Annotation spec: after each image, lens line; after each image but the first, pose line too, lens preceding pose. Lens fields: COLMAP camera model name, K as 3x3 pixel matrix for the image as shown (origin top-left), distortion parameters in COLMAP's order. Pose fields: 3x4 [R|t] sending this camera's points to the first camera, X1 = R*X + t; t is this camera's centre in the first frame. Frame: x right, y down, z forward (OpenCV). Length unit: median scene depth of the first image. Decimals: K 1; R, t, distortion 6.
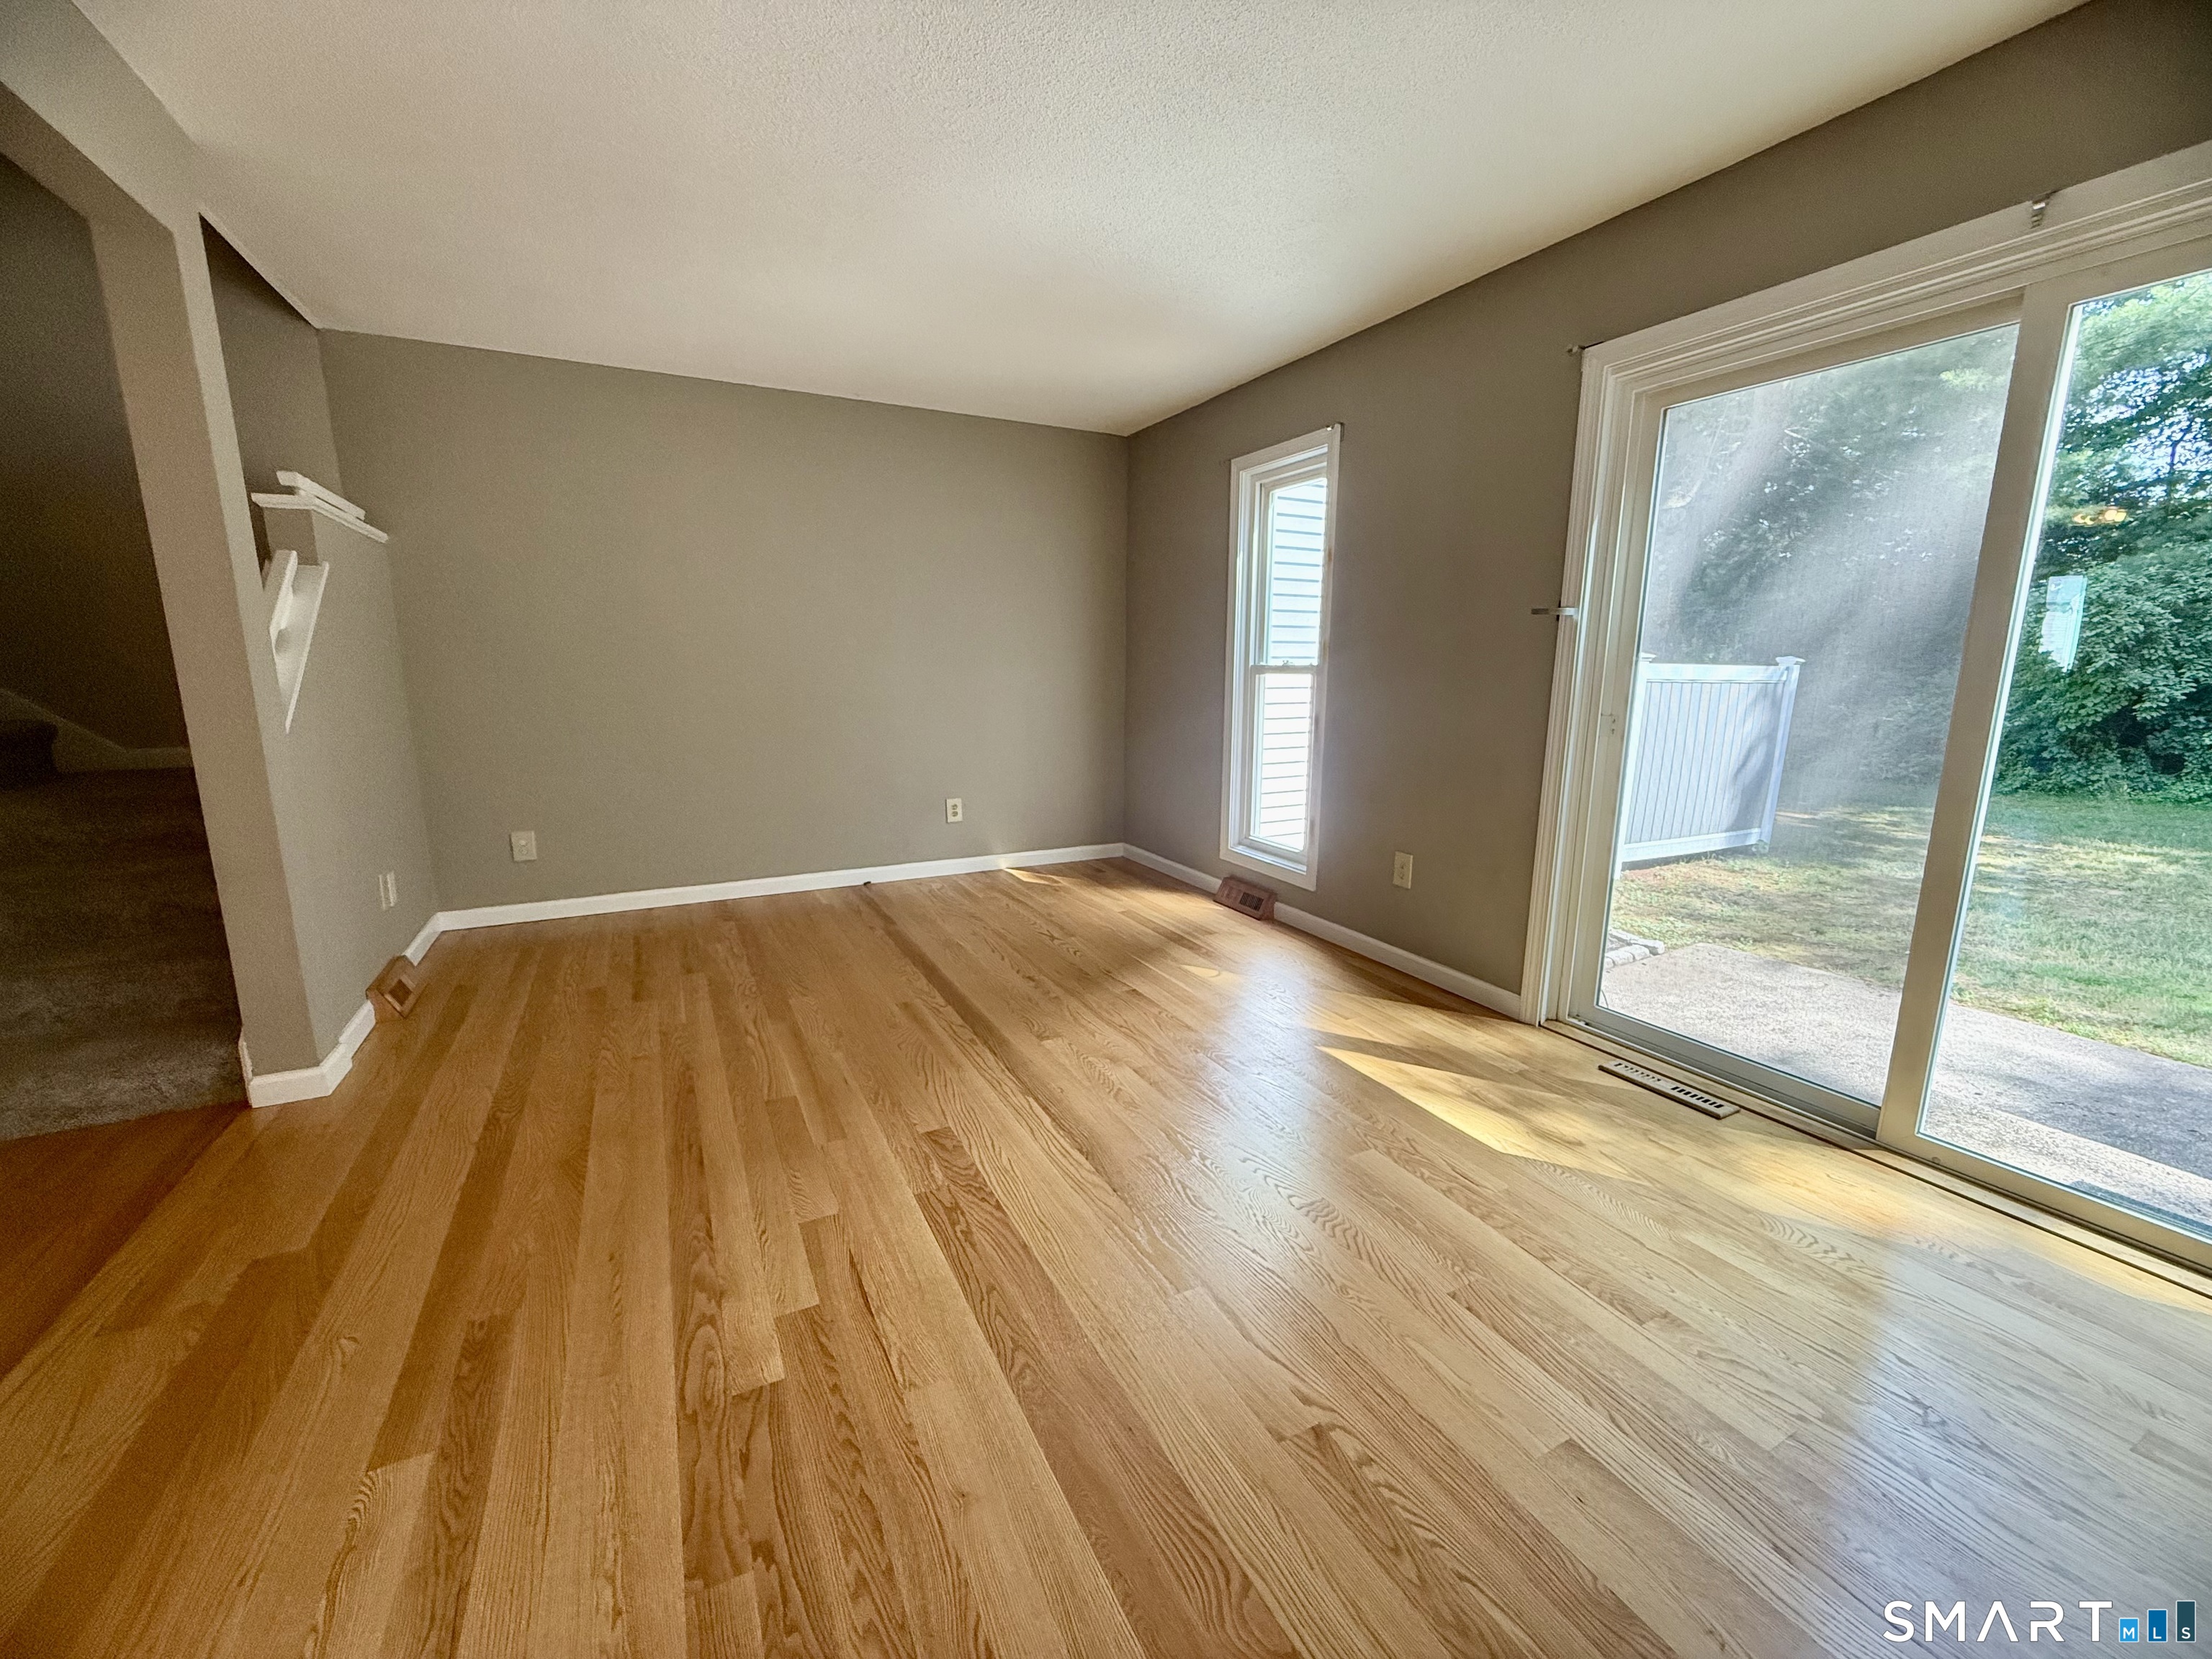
lens RADIAL K [[876.1, 0, 1101.3], [0, 876.1, 836.3], [0, 0, 1]] dist [0.002099, 0.000087]
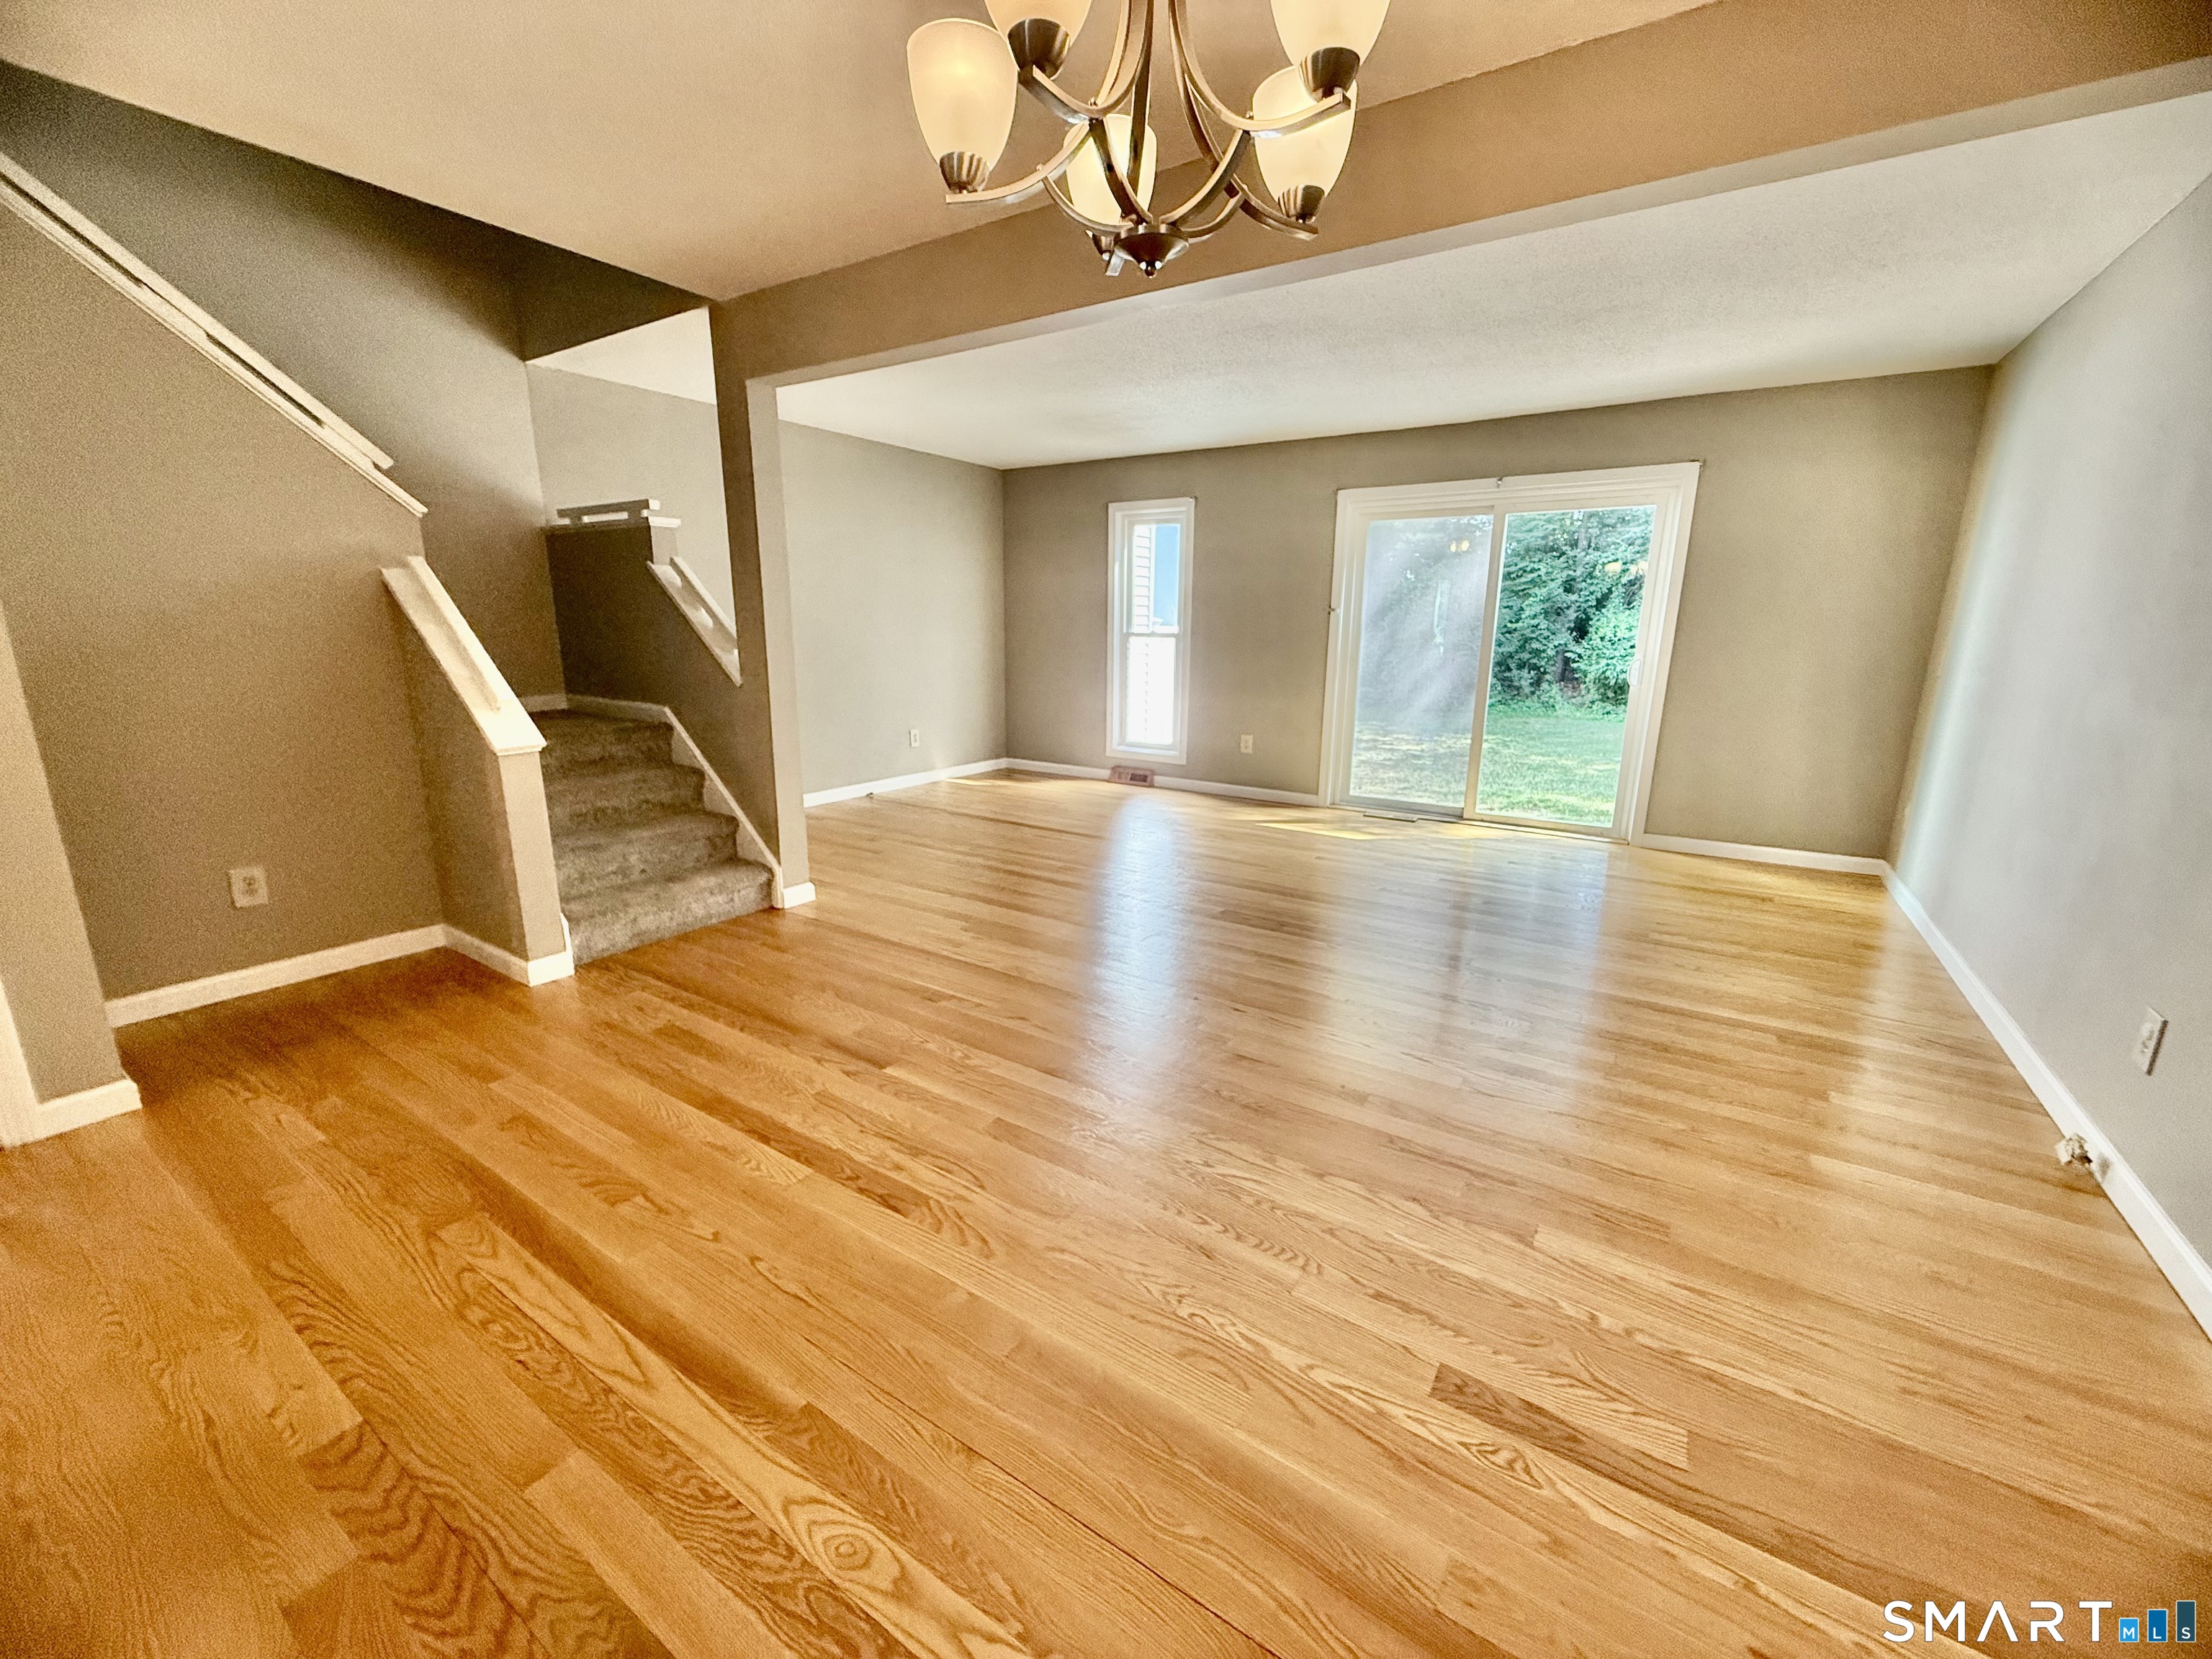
lens RADIAL K [[876.1, 0, 1115.5], [0, 876.1, 826.8], [0, 0, 1]] dist [0.002099, 0.000087]
pose [[0.868150, -0.107853, 0.484441, -0.953044], [0.089476, 0.994121, 0.060978, 0.087399], [-0.488170, -0.009592, 0.872696, -0.571823]]
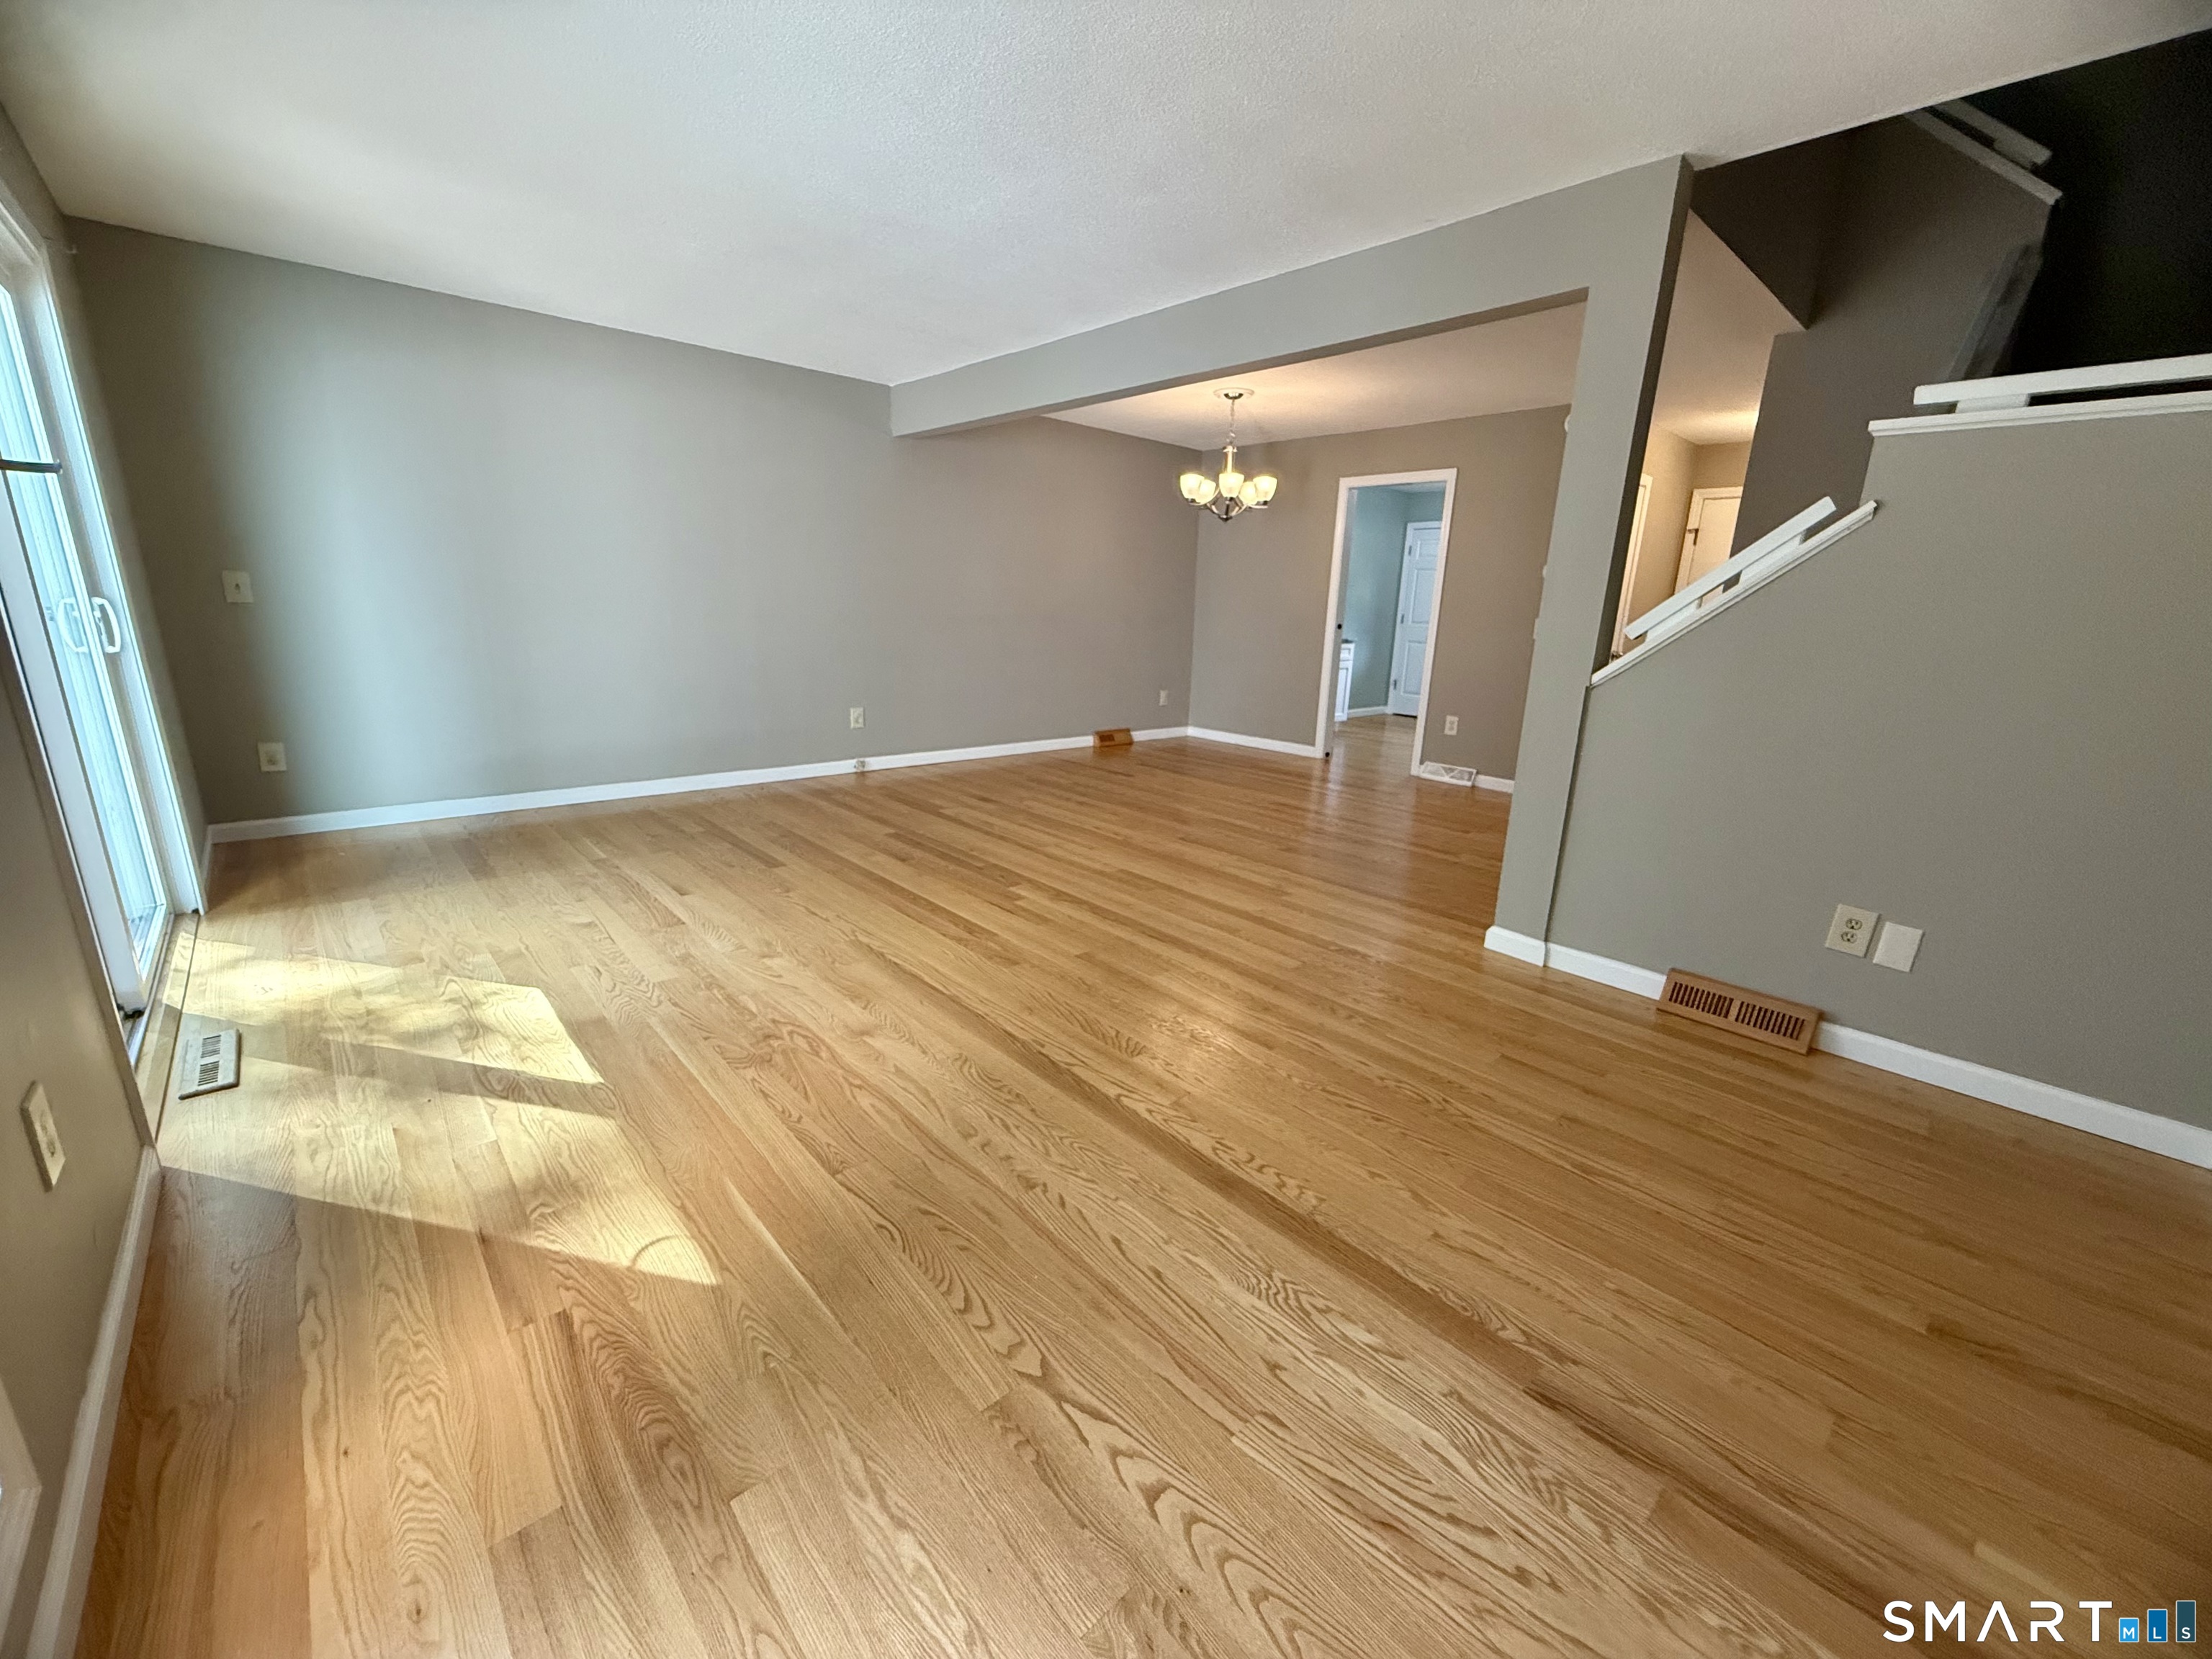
lens RADIAL K [[876.1, 0, 1106.7], [0, 876.1, 829.8], [0, 0, 1]] dist [0.002099, 0.000087]
pose [[-0.963152, 0.032863, -0.266944, 0.011912], [-0.088101, 0.899201, 0.428573, -0.306346], [0.254120, 0.436299, -0.863172, 1.553640]]
